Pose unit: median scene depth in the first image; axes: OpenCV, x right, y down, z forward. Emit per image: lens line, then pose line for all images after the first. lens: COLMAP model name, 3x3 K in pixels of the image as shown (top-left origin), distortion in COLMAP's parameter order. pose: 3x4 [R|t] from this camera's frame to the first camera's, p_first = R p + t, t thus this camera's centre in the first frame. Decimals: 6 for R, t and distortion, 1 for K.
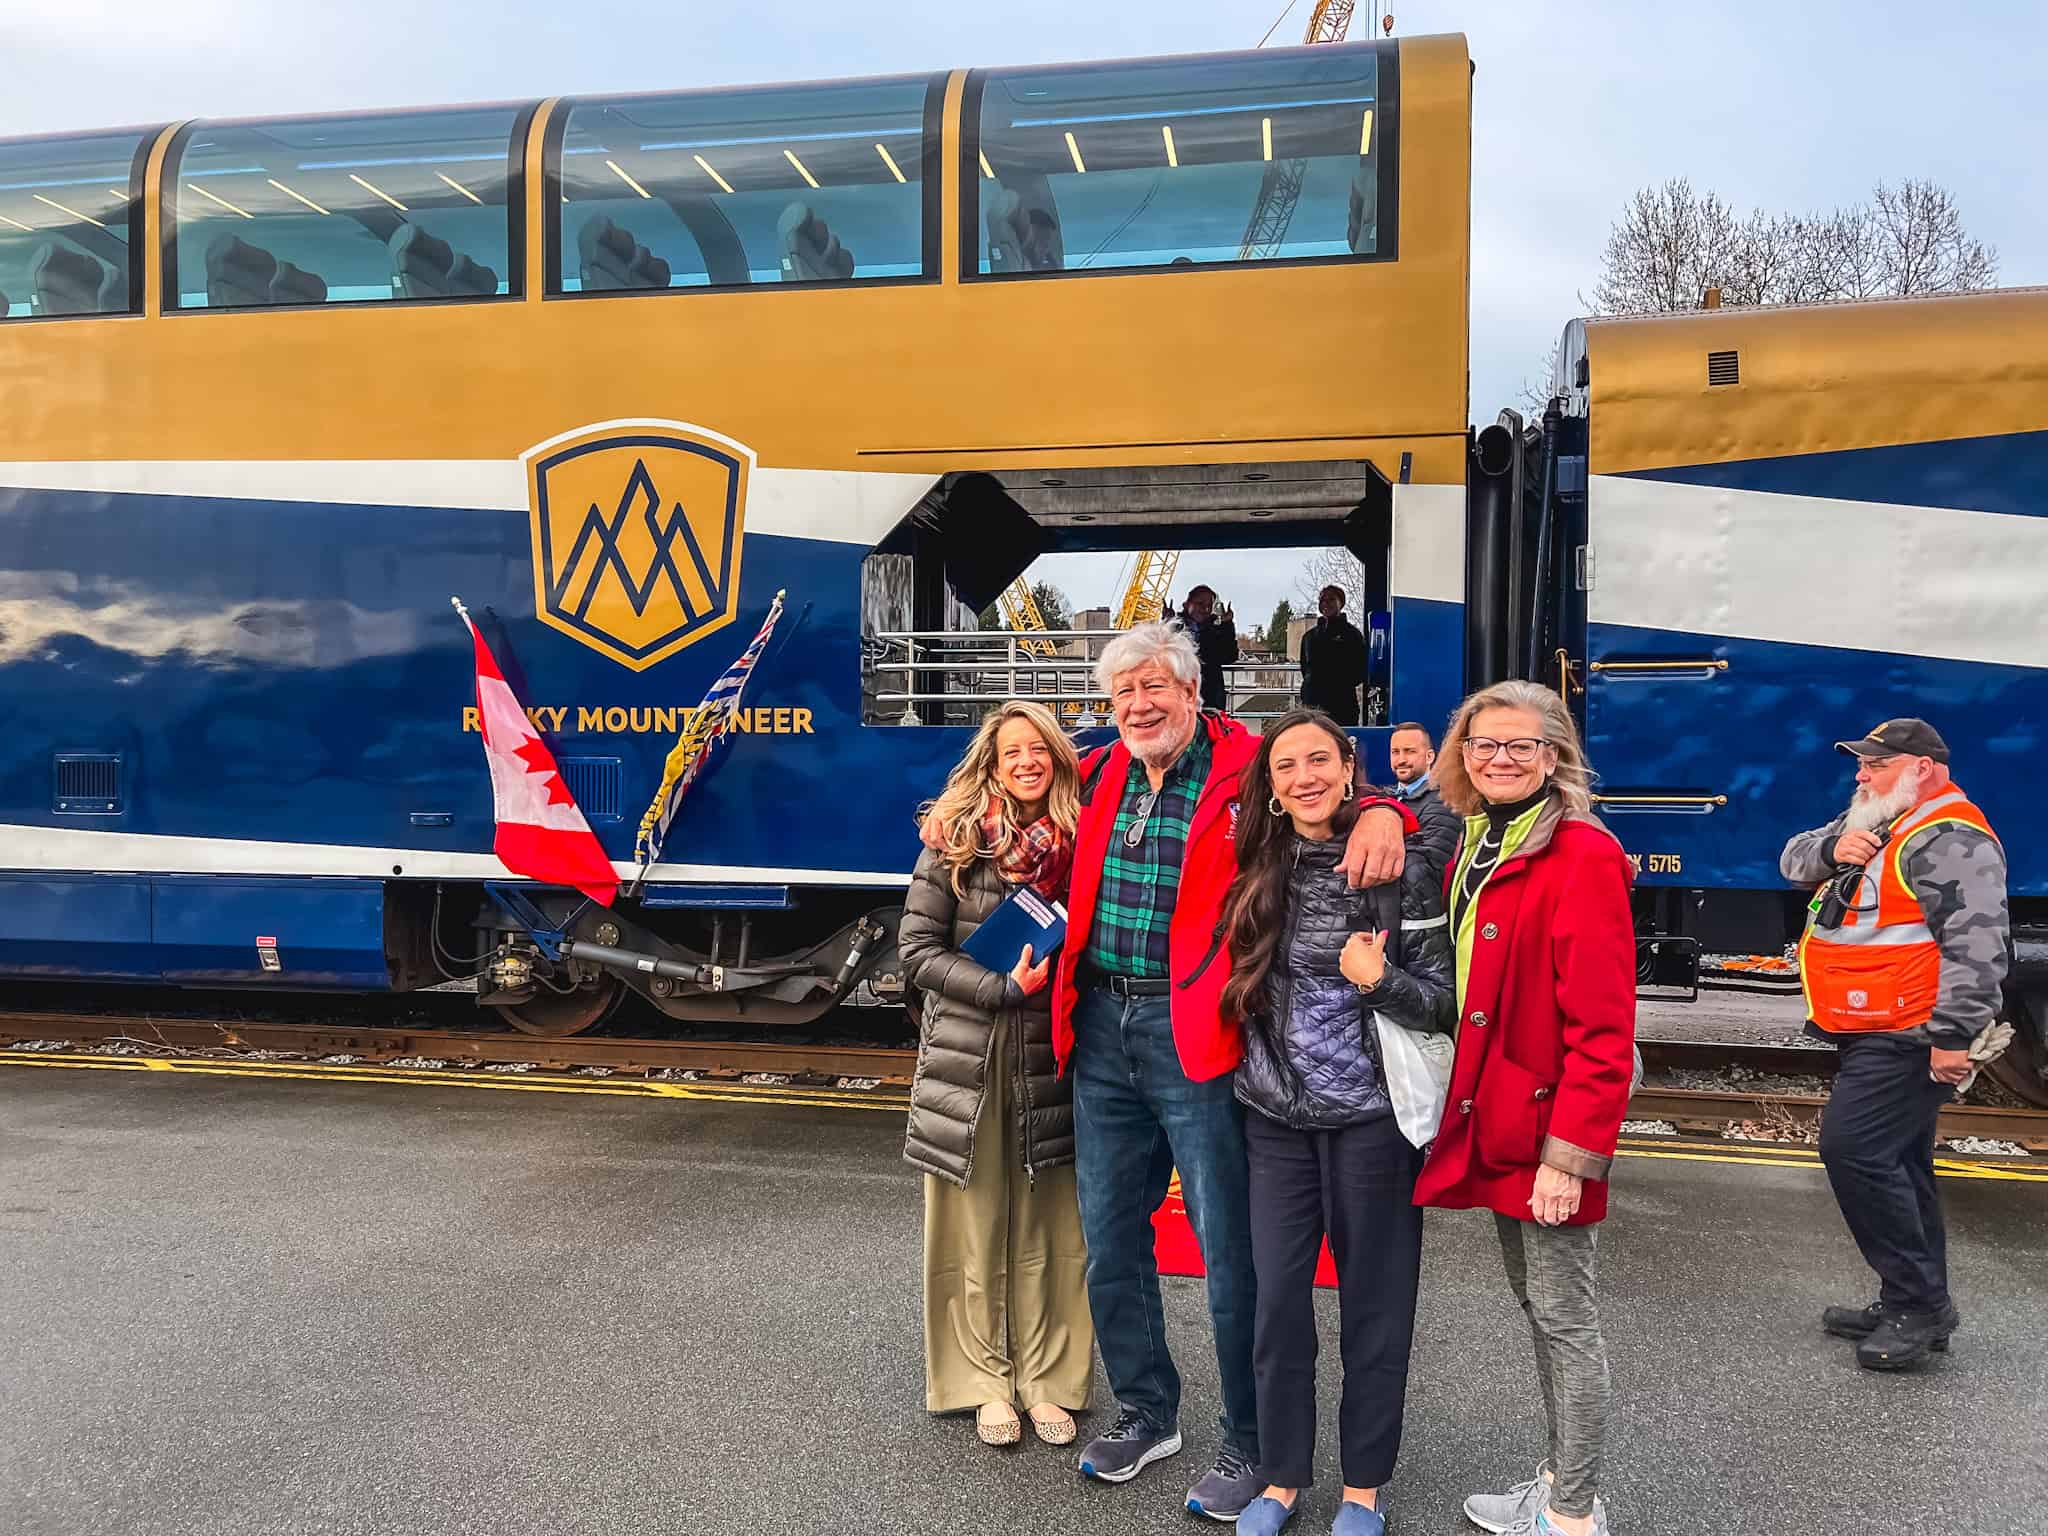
lens RADIAL K [[1640.2, 0, 1086.9], [0, 1640.2, 773.5], [0, 0, 1]] dist [0.197501, -0.510975]
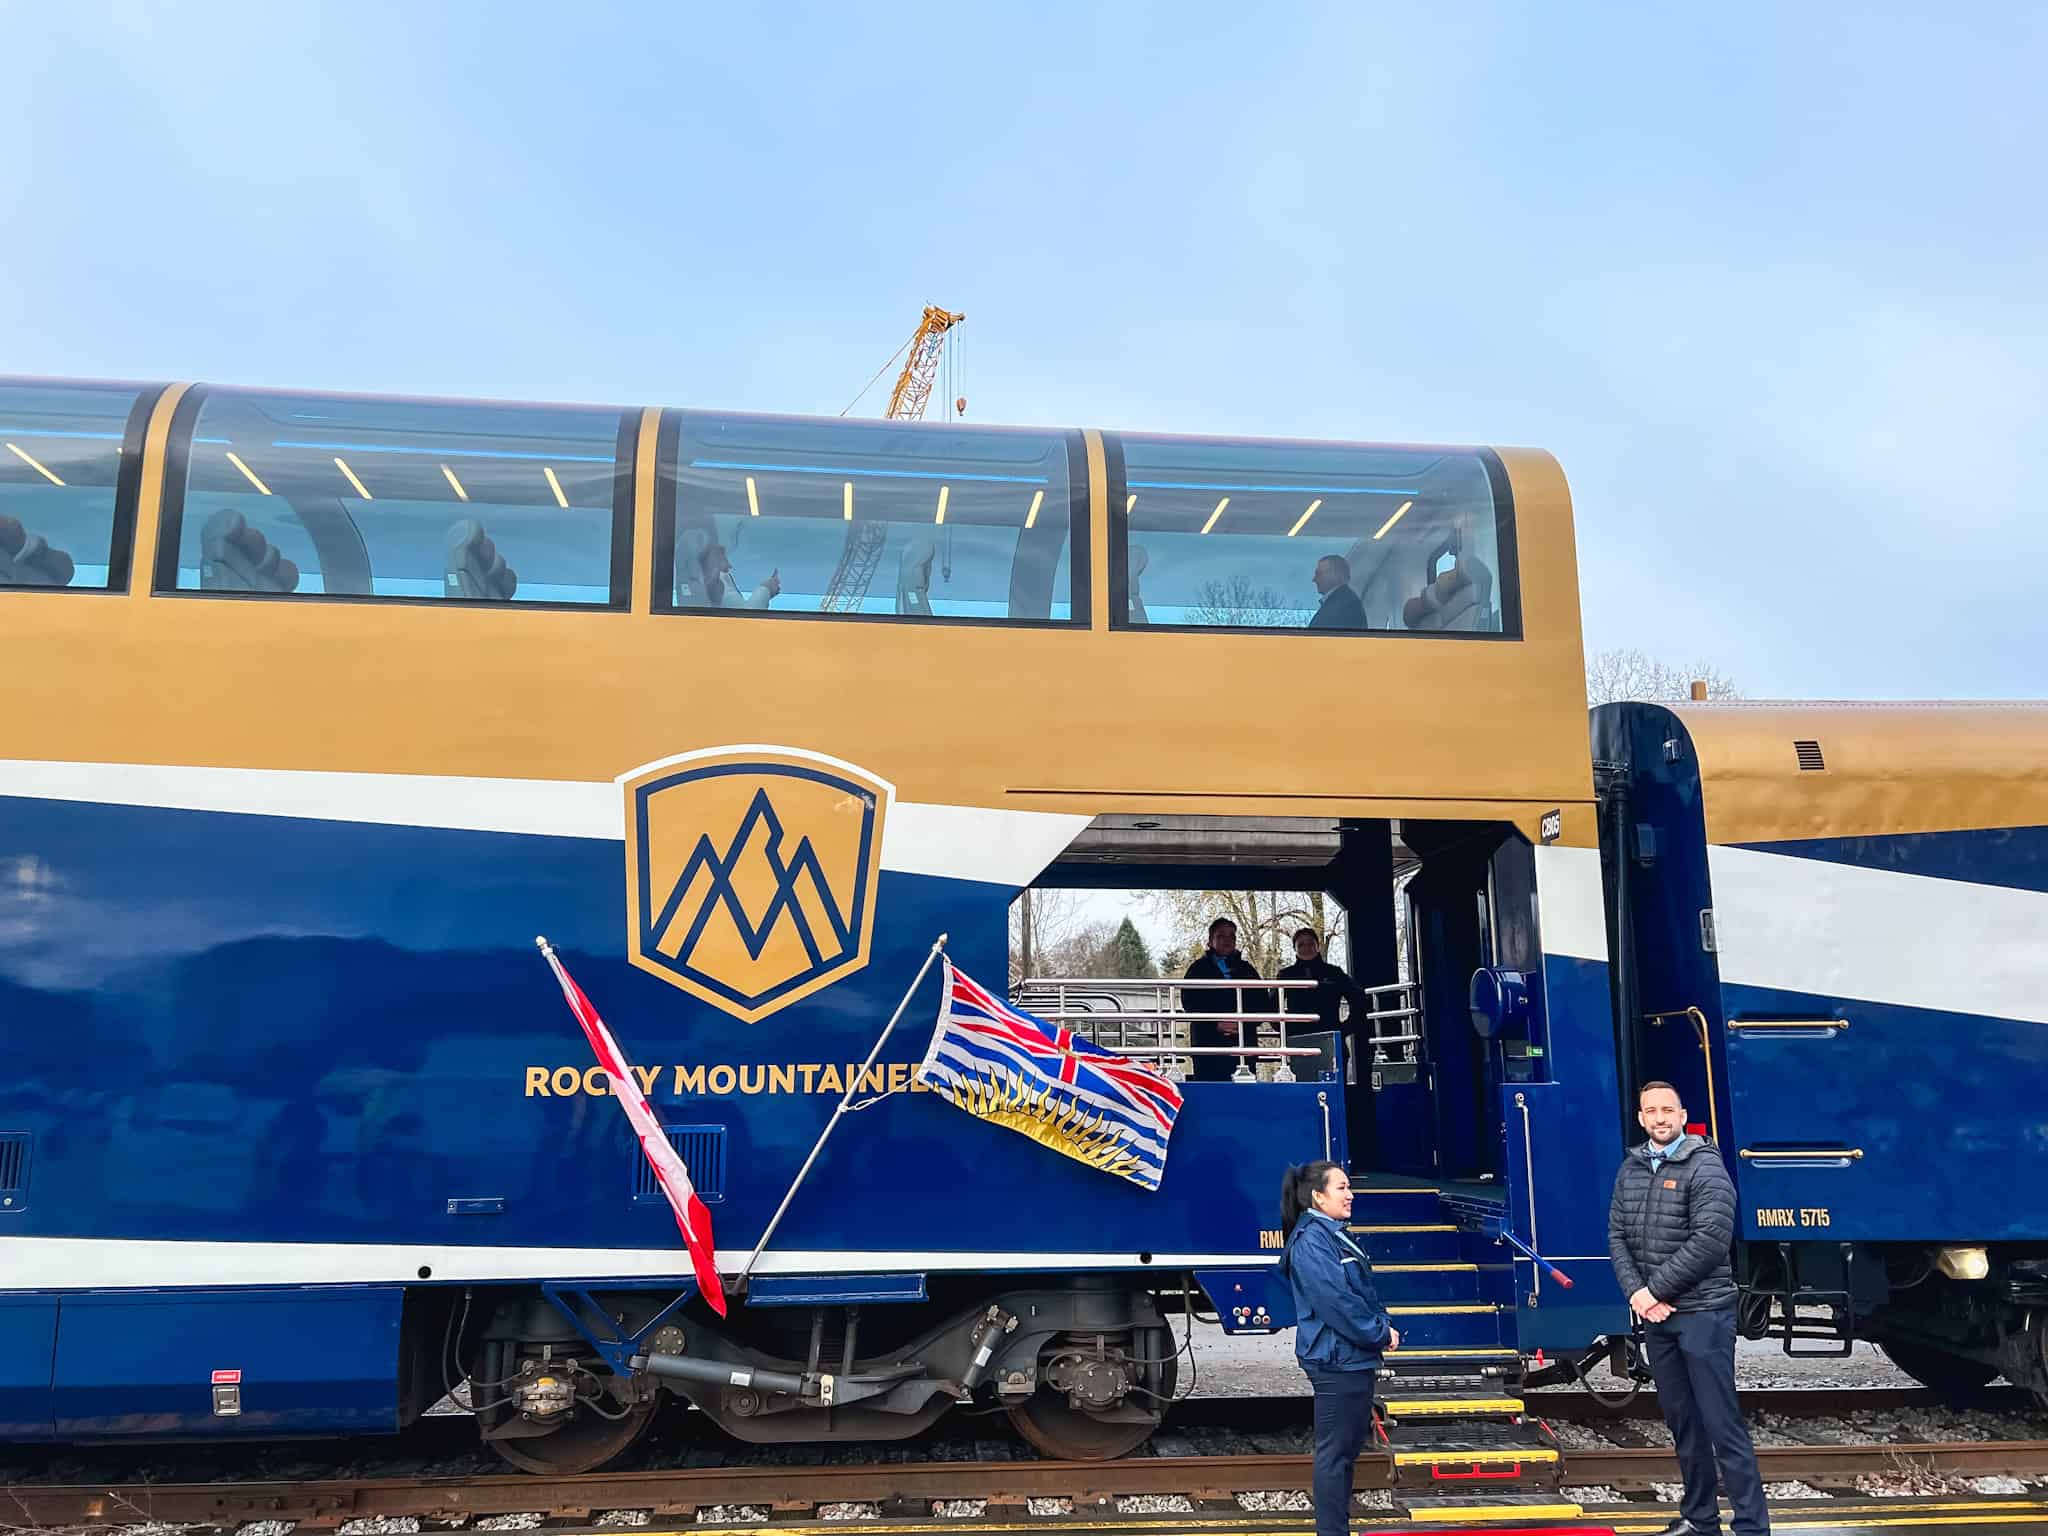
lens RADIAL K [[1631.0, 0, 1024.0], [0, 1631.0, 768.0], [0, 0, 1]] dist [0.057082, -0.072489]
pose [[0.952786, 0.049008, 0.299661, -0.396712], [0.012639, 0.979633, -0.200398, -0.018610], [-0.303379, 0.194724, 0.932761, 0.121620]]
